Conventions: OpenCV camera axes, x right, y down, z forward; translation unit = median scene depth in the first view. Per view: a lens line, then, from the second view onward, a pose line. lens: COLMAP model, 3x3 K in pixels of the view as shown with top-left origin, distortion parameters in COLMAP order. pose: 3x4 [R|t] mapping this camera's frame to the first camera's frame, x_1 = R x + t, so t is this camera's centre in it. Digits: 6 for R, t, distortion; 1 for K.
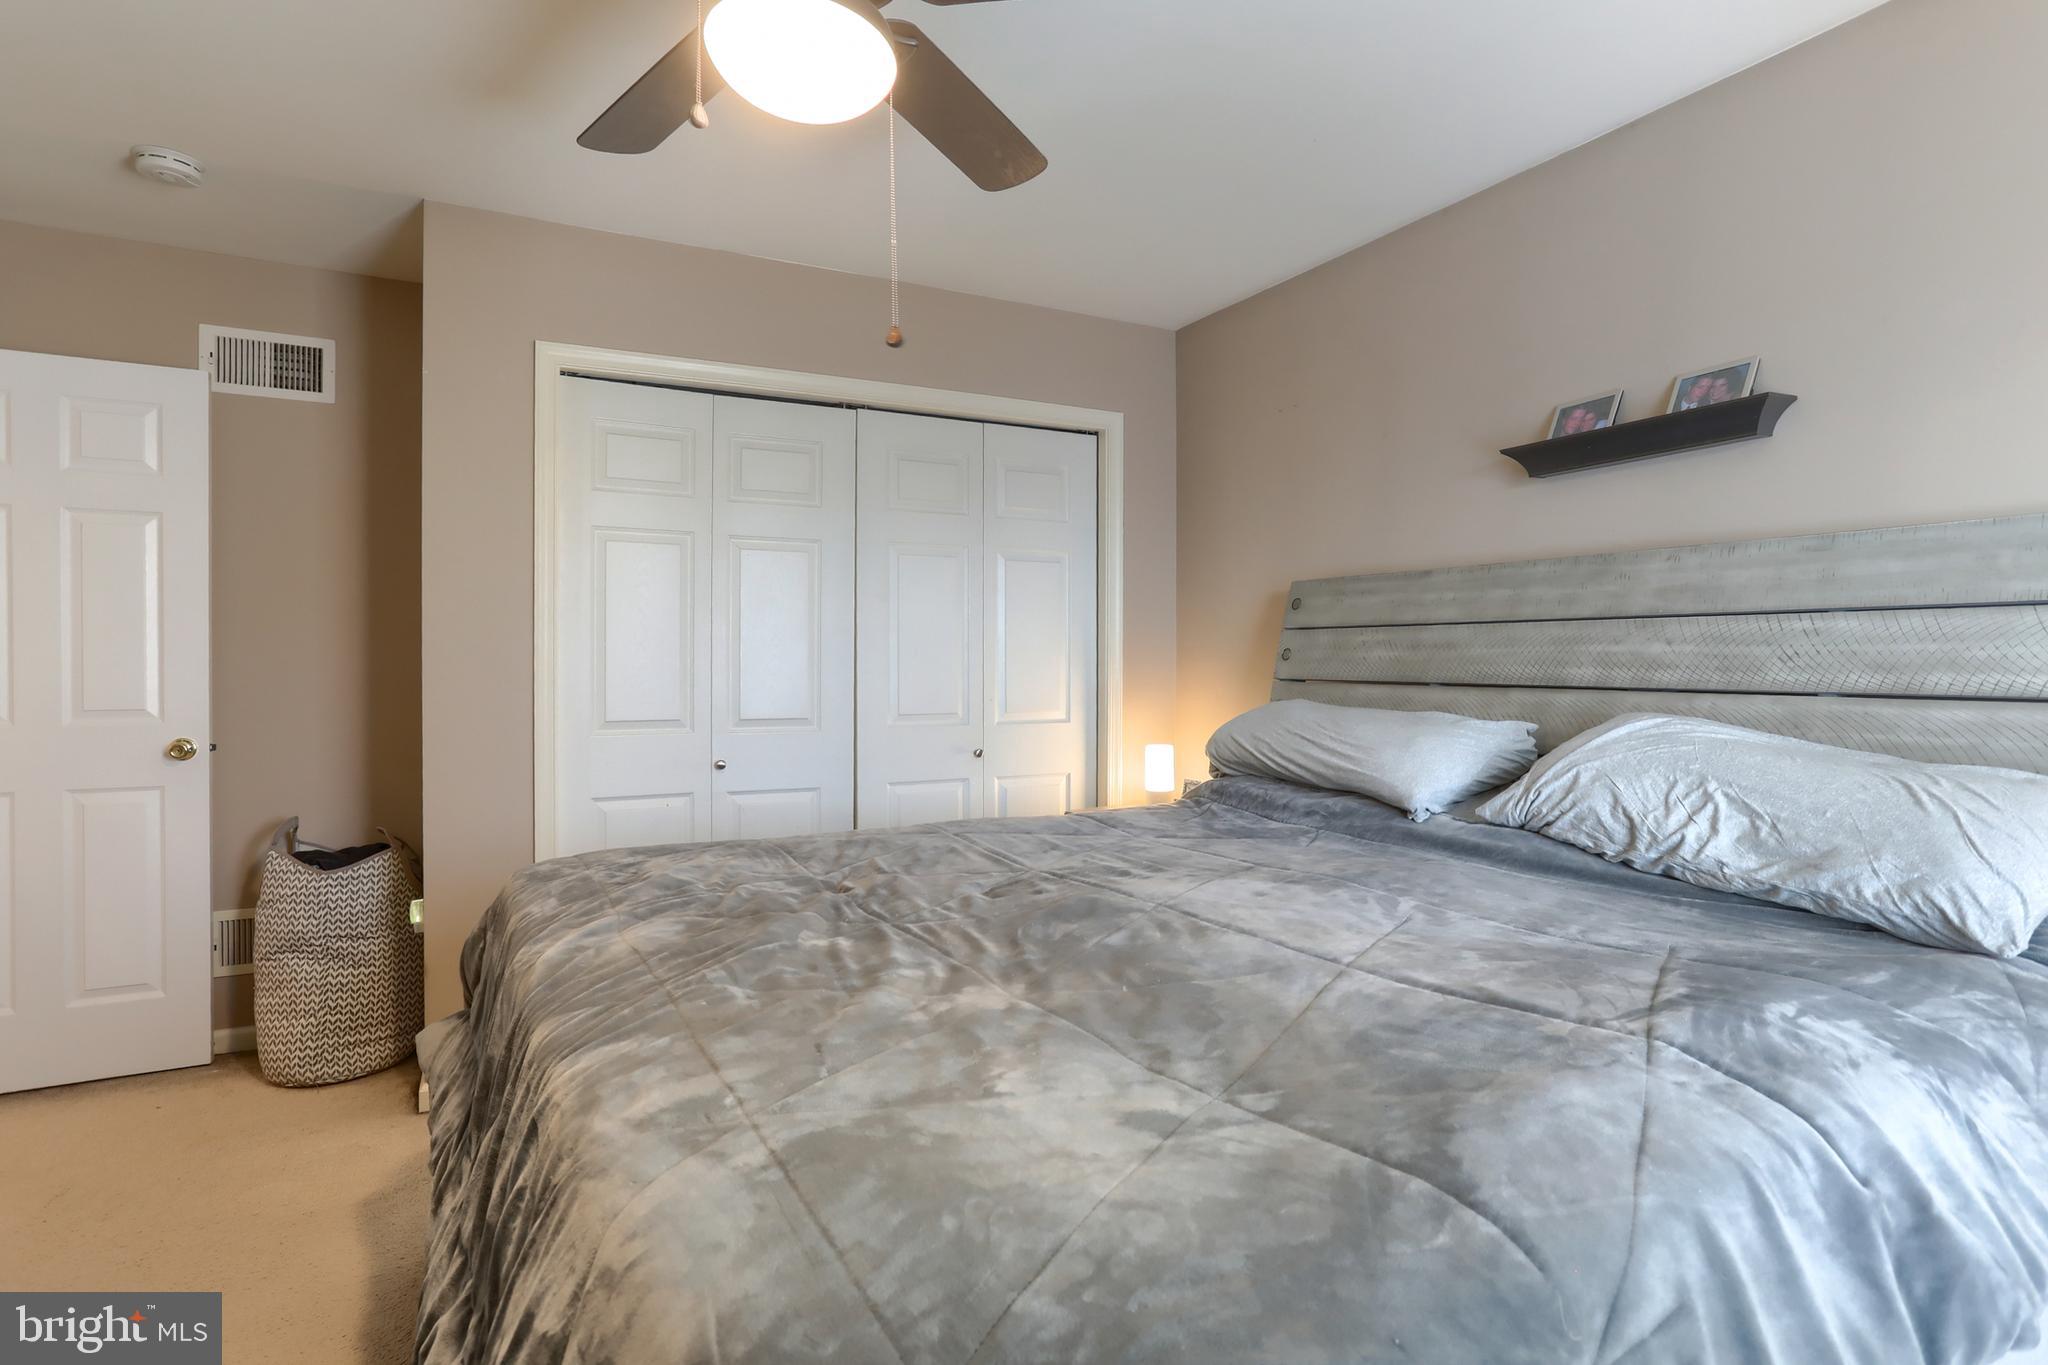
lens RADIAL K [[1025.8, 0, 1024.1], [0, 1025.8, 671.7], [0, 0, 1]] dist [-0.067325, 0.038046]
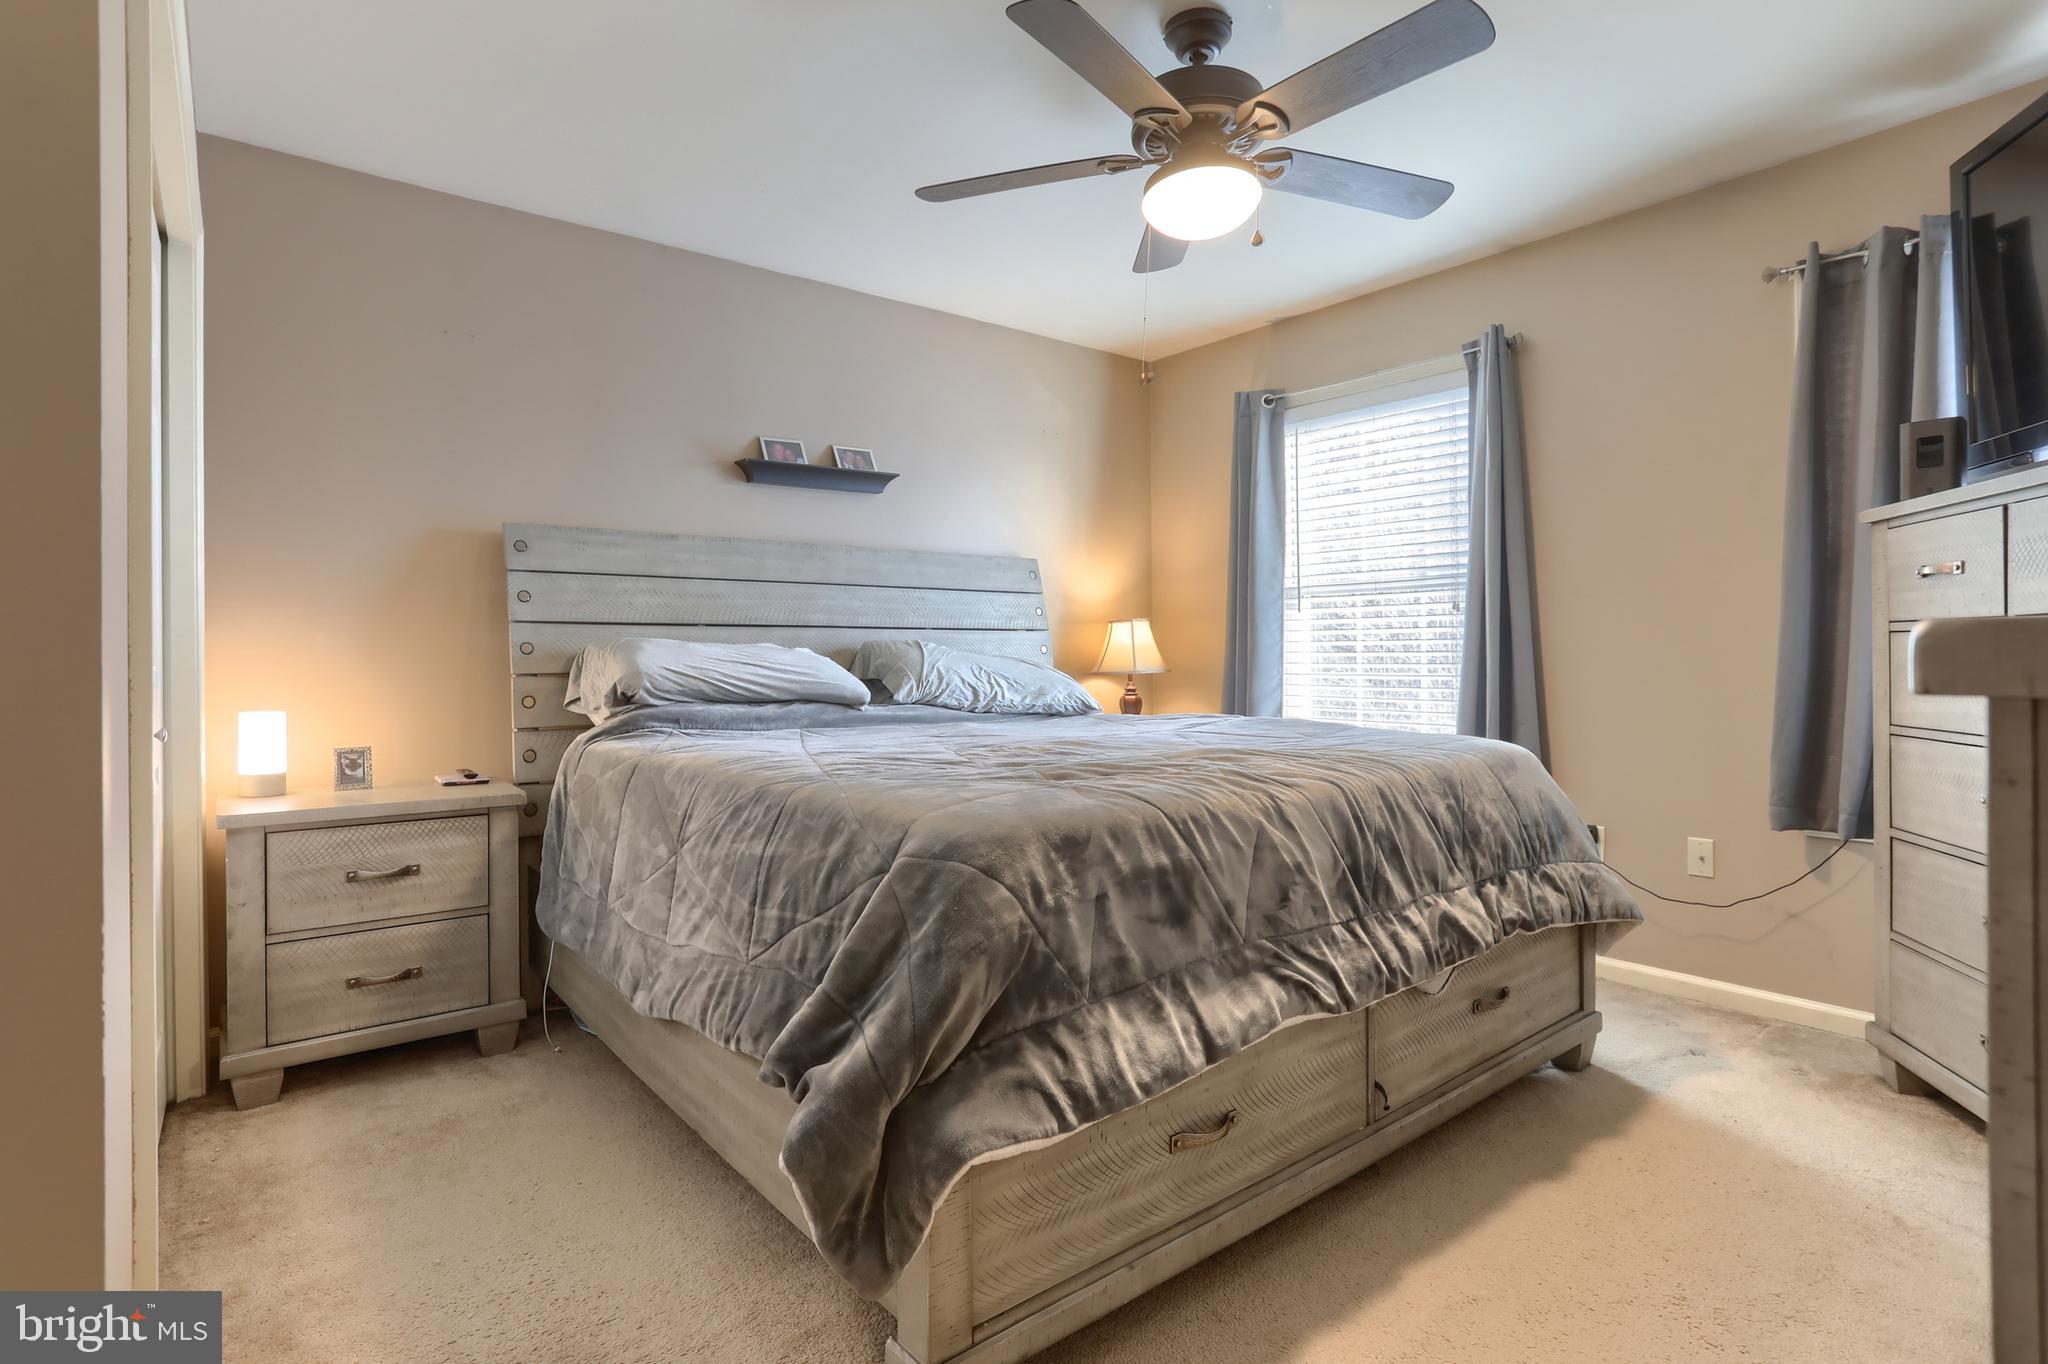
lens RADIAL K [[1025.8, 0, 1024.1], [0, 1025.8, 671.2], [0, 0, 1]] dist [-0.067325, 0.038046]
pose [[-0.178446, -0.018673, 0.983772, -1.102986], [0.009256, 0.999744, 0.020655, 0.055640], [-0.983906, 0.012791, -0.178228, 0.973388]]
